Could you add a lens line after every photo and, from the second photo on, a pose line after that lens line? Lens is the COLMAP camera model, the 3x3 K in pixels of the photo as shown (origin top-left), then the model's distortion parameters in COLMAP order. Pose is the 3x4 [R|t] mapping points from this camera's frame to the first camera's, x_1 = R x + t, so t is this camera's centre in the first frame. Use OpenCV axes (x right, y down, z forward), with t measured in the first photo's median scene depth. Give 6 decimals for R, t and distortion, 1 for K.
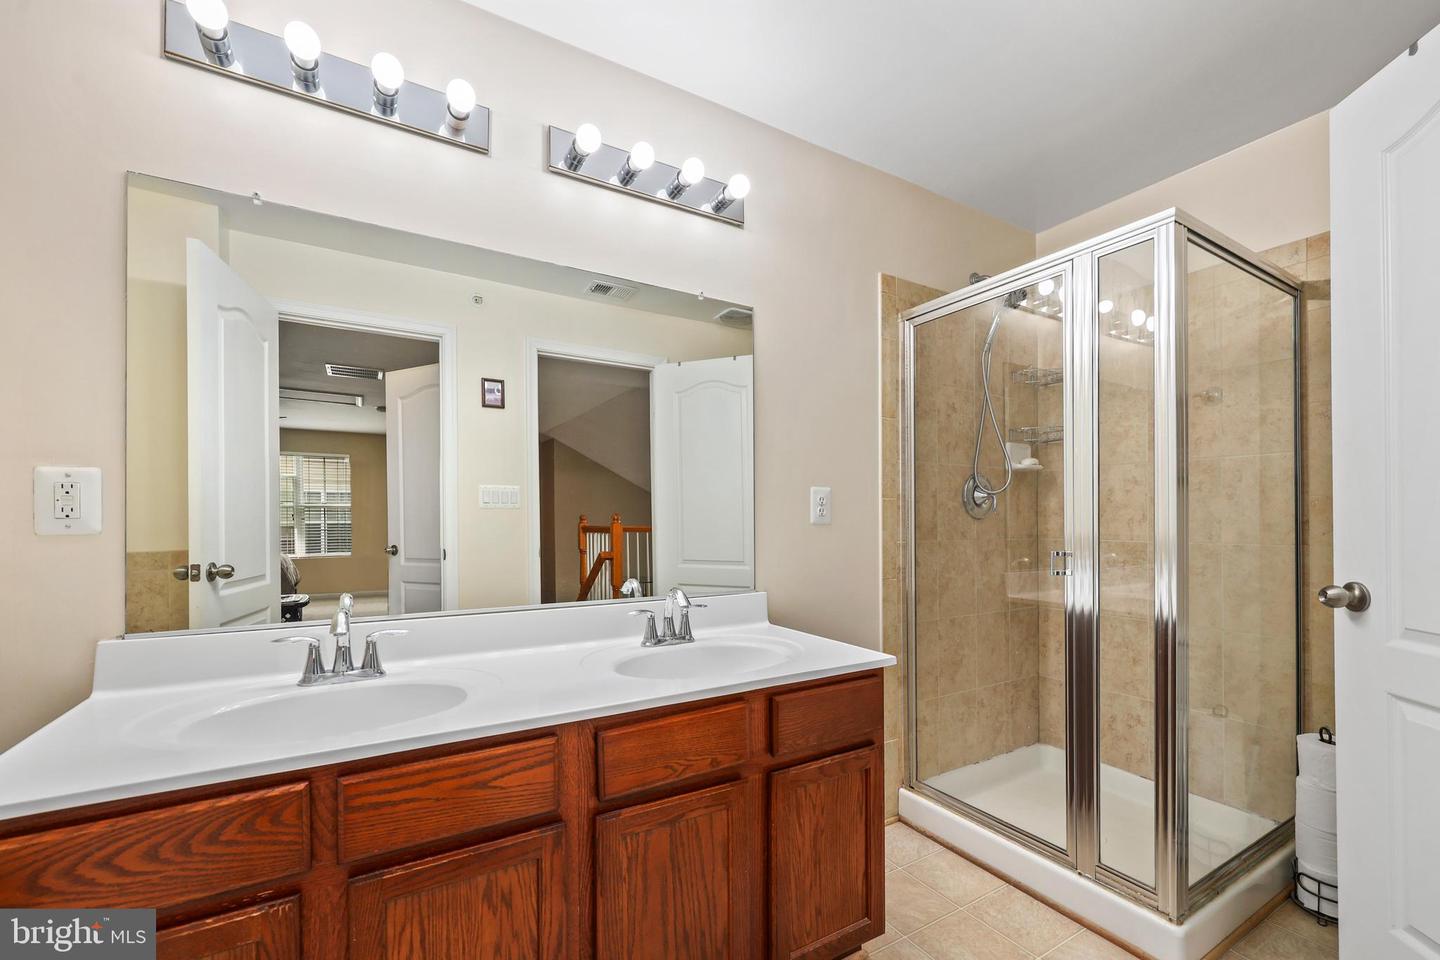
lens RADIAL K [[591.8, 0, 719.1], [0, 591.8, 515.7], [0, 0, 1]] dist [0.001723, 0.000153]
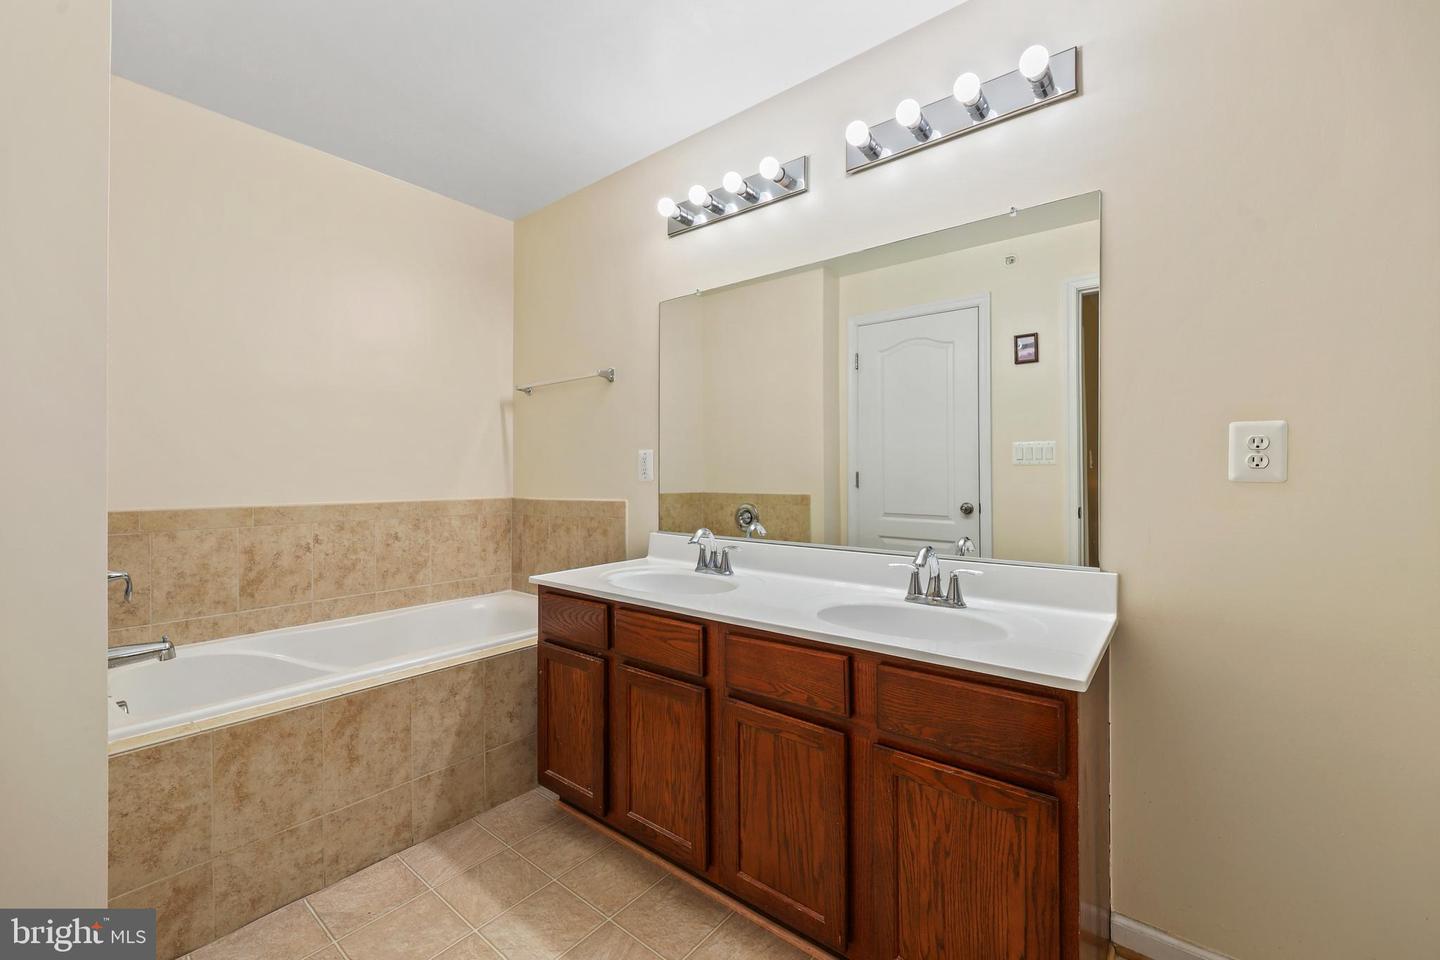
lens RADIAL K [[582.8, 0, 755.1], [0, 582.8, 472.9], [0, 0, 1]] dist [-0.001288, -0.000101]
pose [[0.380575, -0.002558, -0.924747, 0.837483], [0.006721, 0.999977, -0.000001, 0.003011], [0.924726, -0.006215, 0.380583, 0.456429]]
